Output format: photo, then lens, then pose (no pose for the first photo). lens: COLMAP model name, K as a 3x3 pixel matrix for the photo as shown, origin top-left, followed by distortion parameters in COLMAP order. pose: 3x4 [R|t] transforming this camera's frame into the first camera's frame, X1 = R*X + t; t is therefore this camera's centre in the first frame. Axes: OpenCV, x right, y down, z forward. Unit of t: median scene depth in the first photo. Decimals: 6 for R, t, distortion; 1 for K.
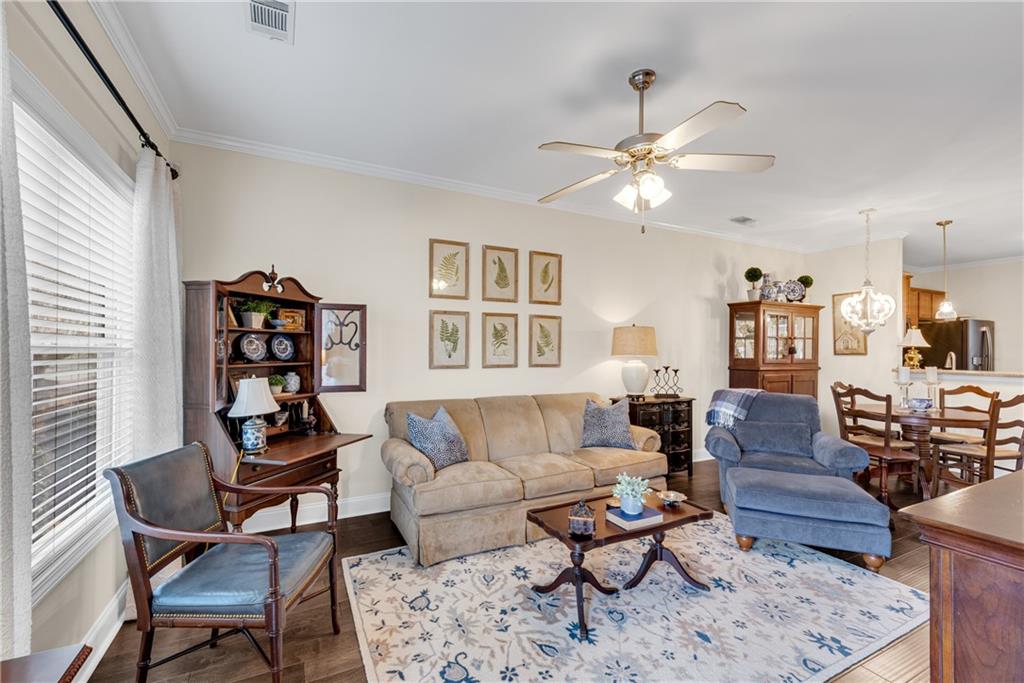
lens RADIAL K [[426.1, 0, 500.0], [0, 426.1, 349.2], [0, 0, 1]] dist [0.009942, -0.003288]
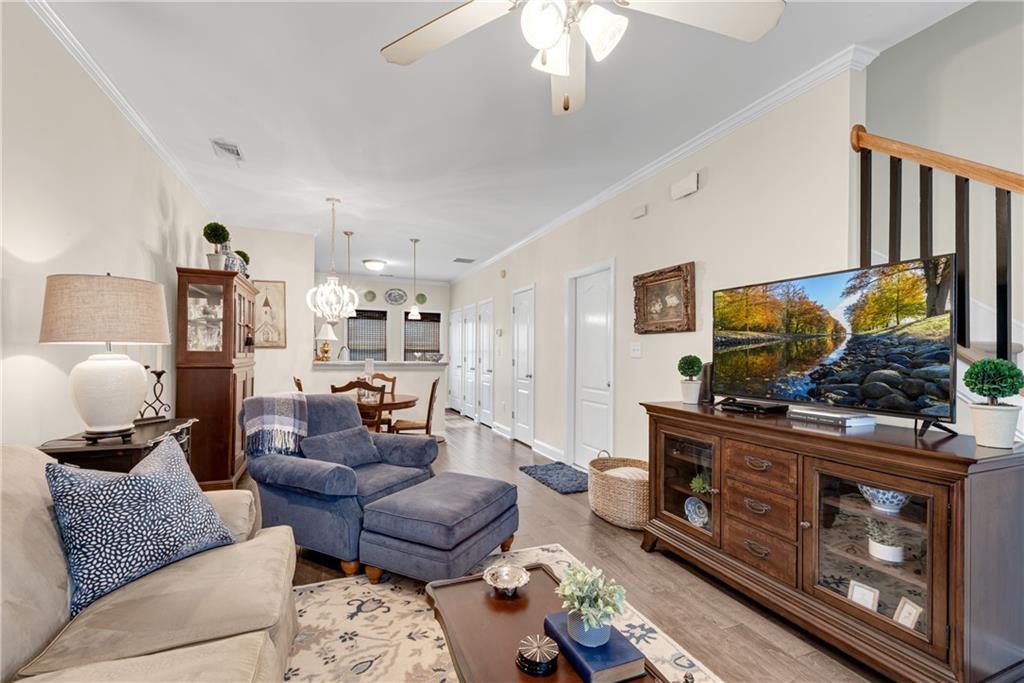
lens RADIAL K [[441.5, 0, 507.9], [0, 441.5, 350.7], [0, 0, 1]] dist [0.014269, 0.000064]
pose [[0.079905, 0.003252, 0.996797, -0.136508], [-0.011905, 0.999926, -0.002308, 0.021220], [-0.996731, -0.011682, 0.079938, 0.601587]]
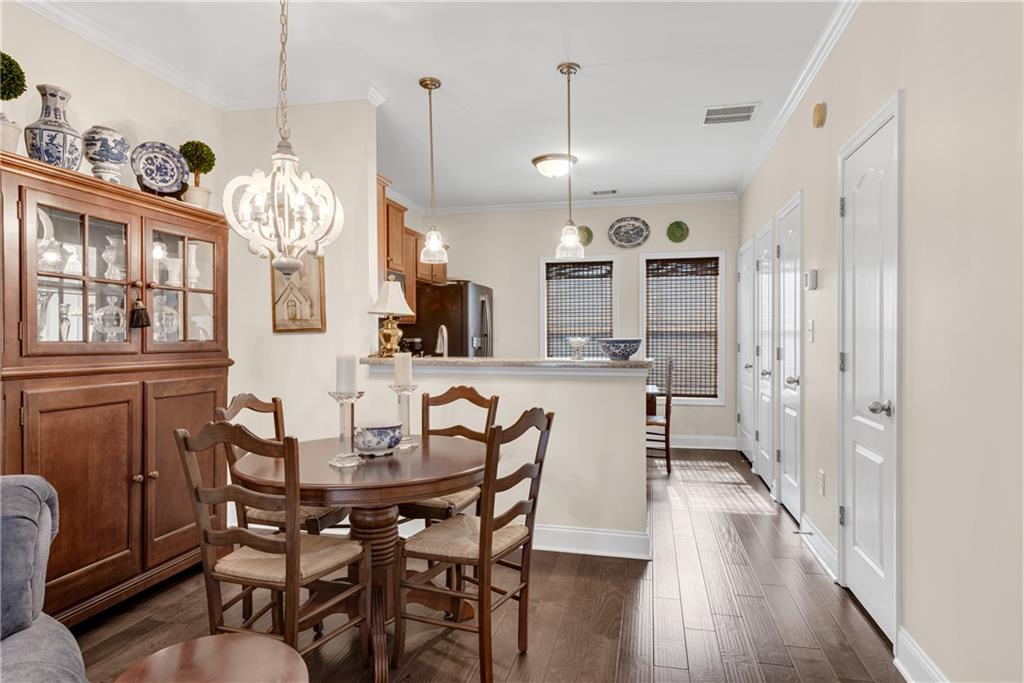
lens RADIAL K [[605.8, 0, 512.6], [0, 605.8, 351.1], [0, 0, 1]] dist [0.005016, 0.000302]
pose [[0.633301, -0.021627, 0.773603, 0.639190], [0.003193, 0.999674, 0.025334, 0.026280], [-0.773899, -0.013574, 0.633164, 0.549564]]
